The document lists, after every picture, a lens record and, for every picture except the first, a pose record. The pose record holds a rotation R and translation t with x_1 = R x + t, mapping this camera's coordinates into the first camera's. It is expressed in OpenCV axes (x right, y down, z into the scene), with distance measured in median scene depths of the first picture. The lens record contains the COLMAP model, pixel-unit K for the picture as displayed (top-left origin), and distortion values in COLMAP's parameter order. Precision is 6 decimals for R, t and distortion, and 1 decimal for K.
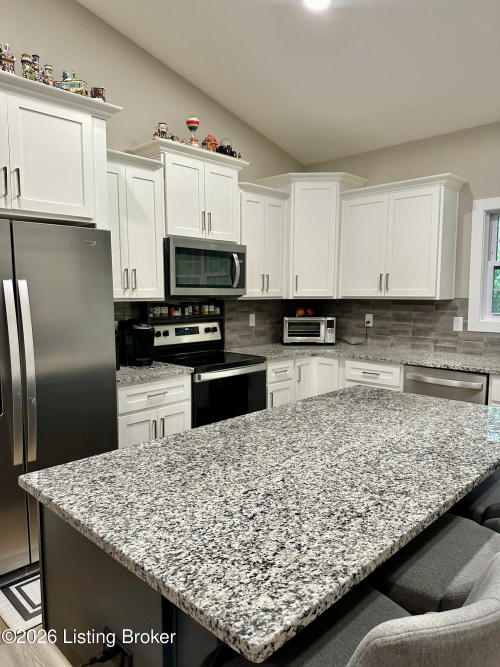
lens RADIAL K [[465.1, 0, 247.1], [0, 465.1, 332.3], [0, 0, 1]] dist [0.133920, -0.193013]
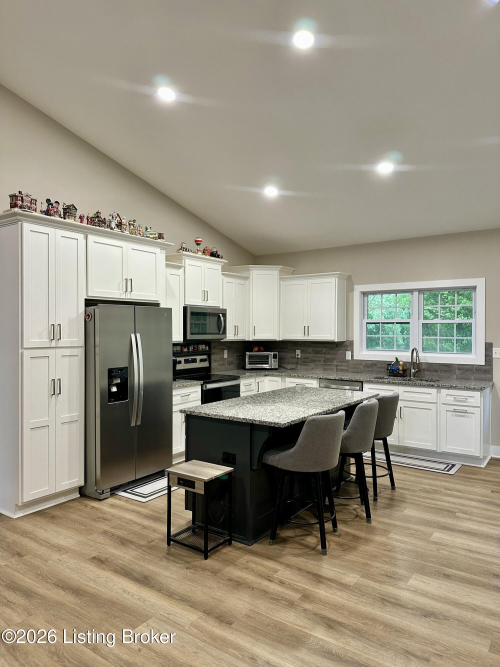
lens RADIAL K [[465.1, 0, 247.1], [0, 465.1, 332.3], [0, 0, 1]] dist [0.133920, -0.193013]
pose [[0.987288, -0.000576, 0.158938, -0.188682], [0.013330, 0.996770, -0.079192, 0.028565], [-0.158379, 0.080304, 0.984107, -0.622359]]
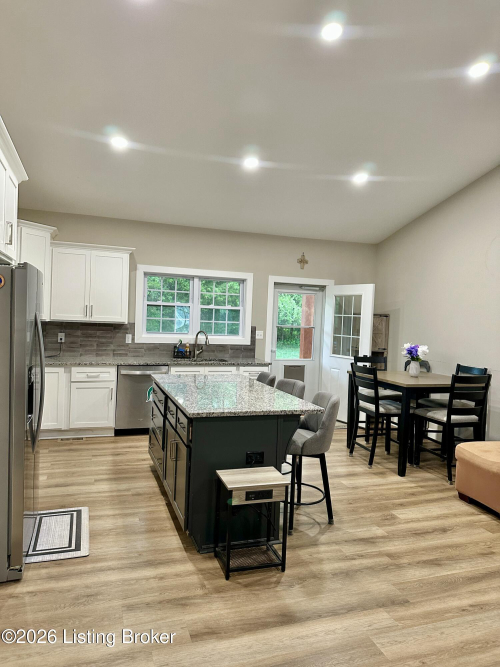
lens RADIAL K [[465.1, 0, 247.1], [0, 465.1, 332.3], [0, 0, 1]] dist [0.133920, -0.193013]
pose [[0.453660, -0.012300, 0.891090, -0.794945], [0.039768, 0.999188, -0.006454, -0.013287], [-0.890287, 0.038365, 0.453781, -0.080099]]
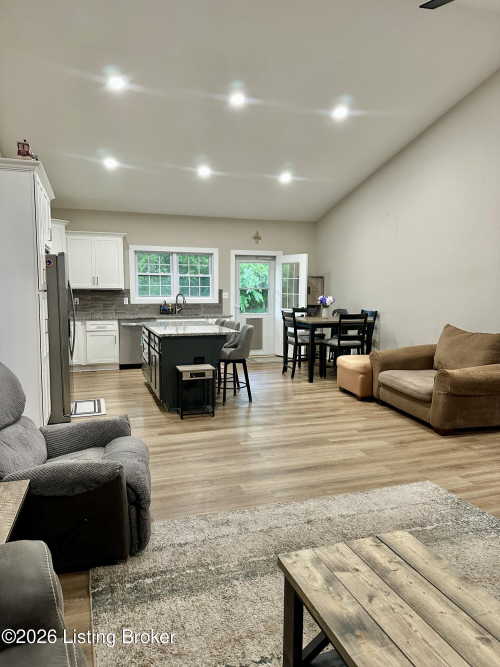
lens RADIAL K [[465.1, 0, 247.1], [0, 465.1, 332.3], [0, 0, 1]] dist [0.133920, -0.193013]
pose [[0.459144, -0.084475, 0.884337, -1.223862], [0.075000, 0.995601, 0.056163, 0.046930], [-0.885190, 0.040538, 0.463459, -0.486583]]
